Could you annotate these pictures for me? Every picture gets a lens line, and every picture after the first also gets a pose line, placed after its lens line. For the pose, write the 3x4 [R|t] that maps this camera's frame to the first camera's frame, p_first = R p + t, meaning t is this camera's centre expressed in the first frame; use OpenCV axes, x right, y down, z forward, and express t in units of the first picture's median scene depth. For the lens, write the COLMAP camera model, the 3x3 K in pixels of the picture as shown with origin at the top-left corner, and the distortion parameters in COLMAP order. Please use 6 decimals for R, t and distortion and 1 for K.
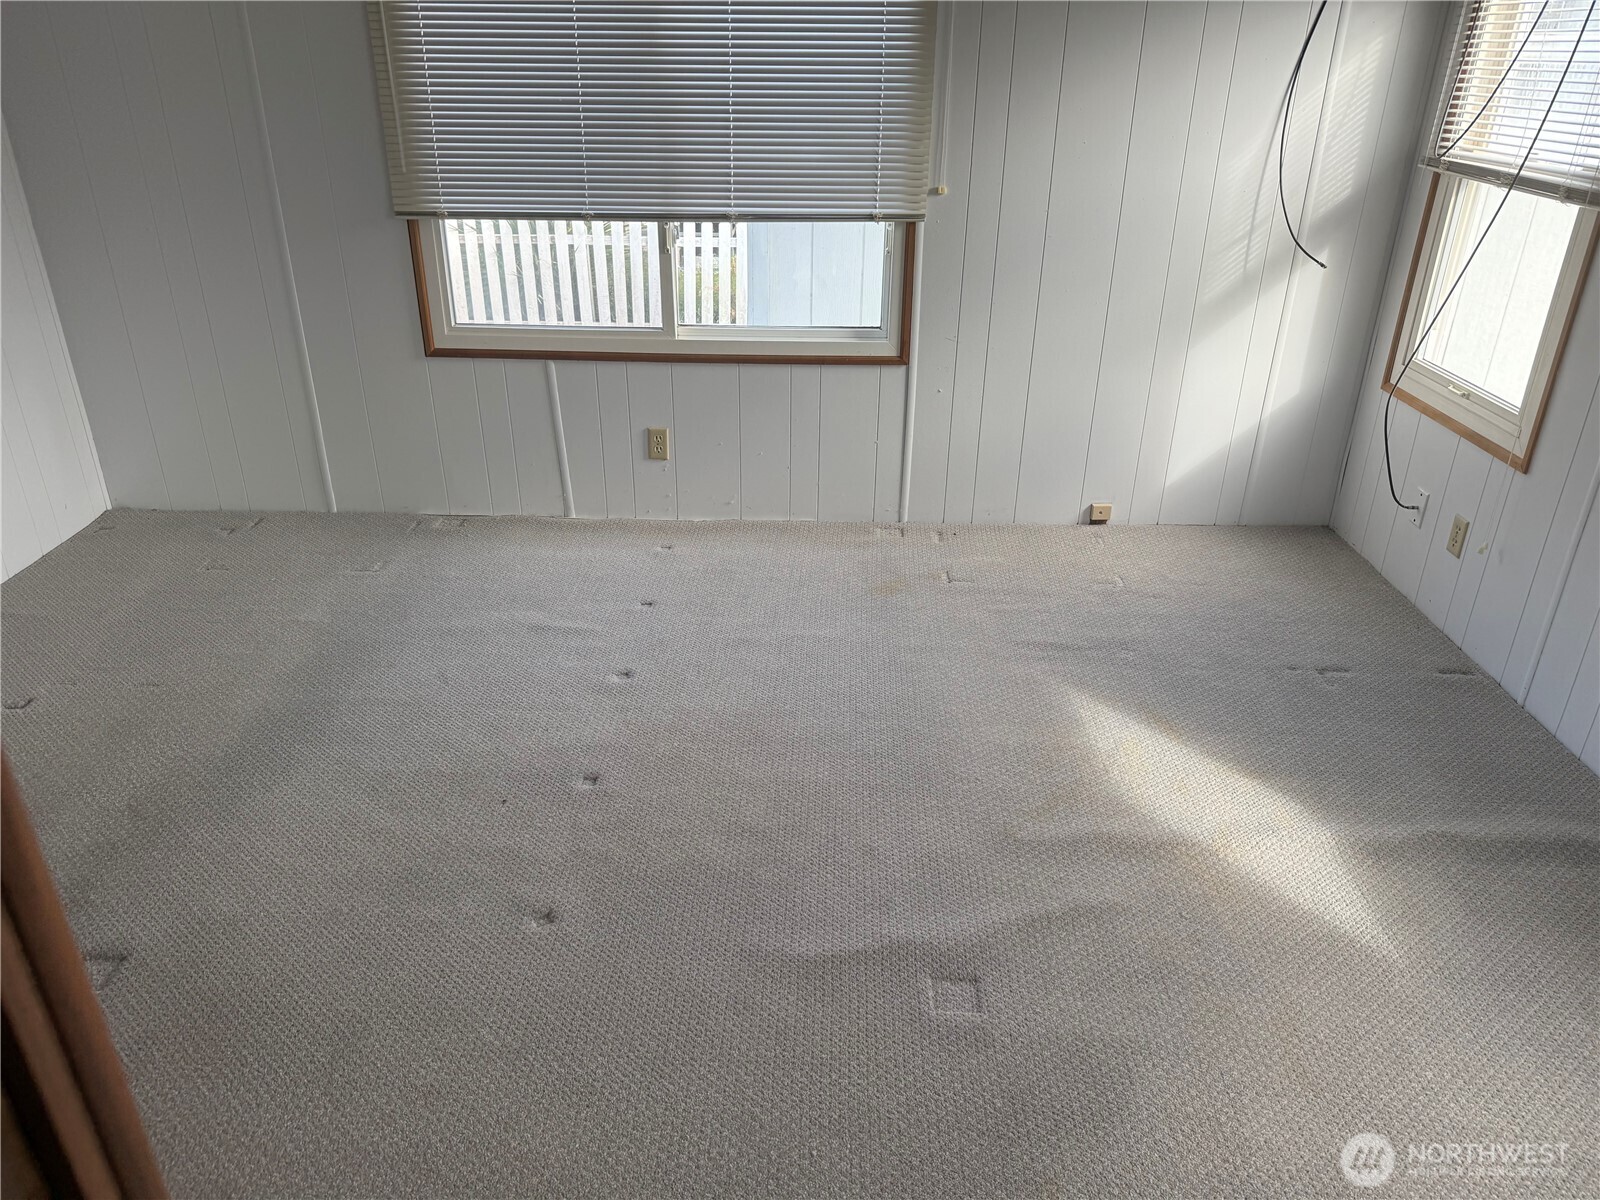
lens RADIAL K [[1127.0, 0, 792.4], [0, 1127.0, 613.7], [0, 0, 1]] dist [0.032618, -0.040660]
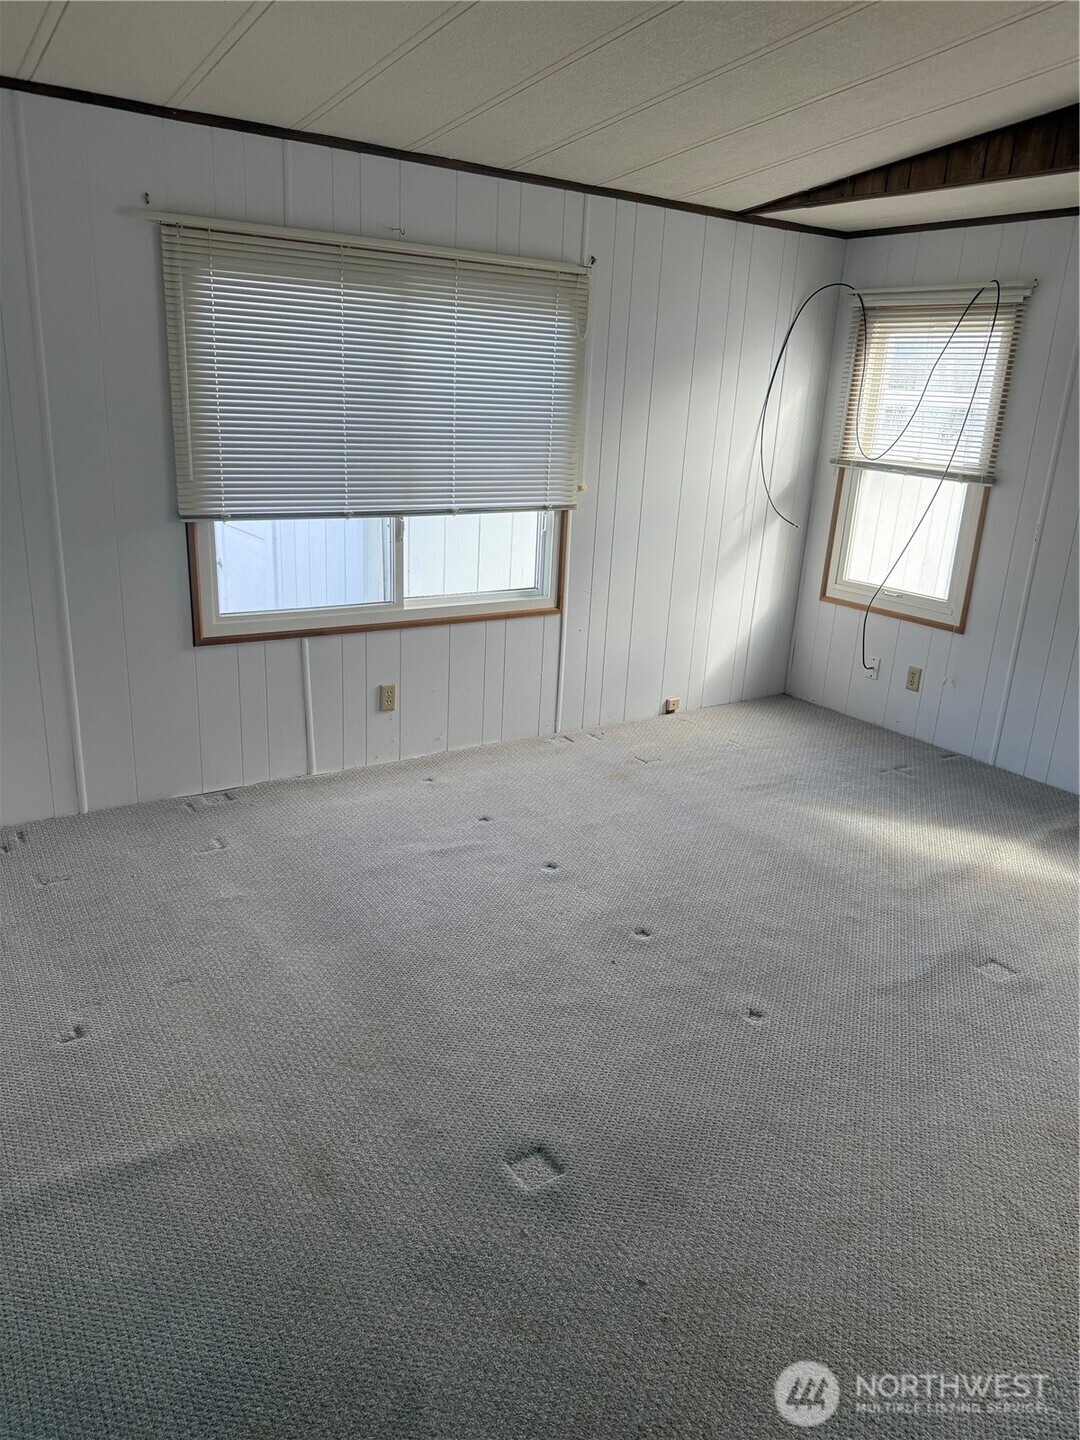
lens RADIAL K [[1014.3, 0, 535.6], [0, 1014.3, 711.8], [0, 0, 1]] dist [0.032618, -0.040660]
pose [[0.821425, -0.142272, 0.552287, -0.601241], [0.217465, 0.973357, -0.072698, -0.027166], [-0.527229, 0.179818, 0.830479, 0.045136]]
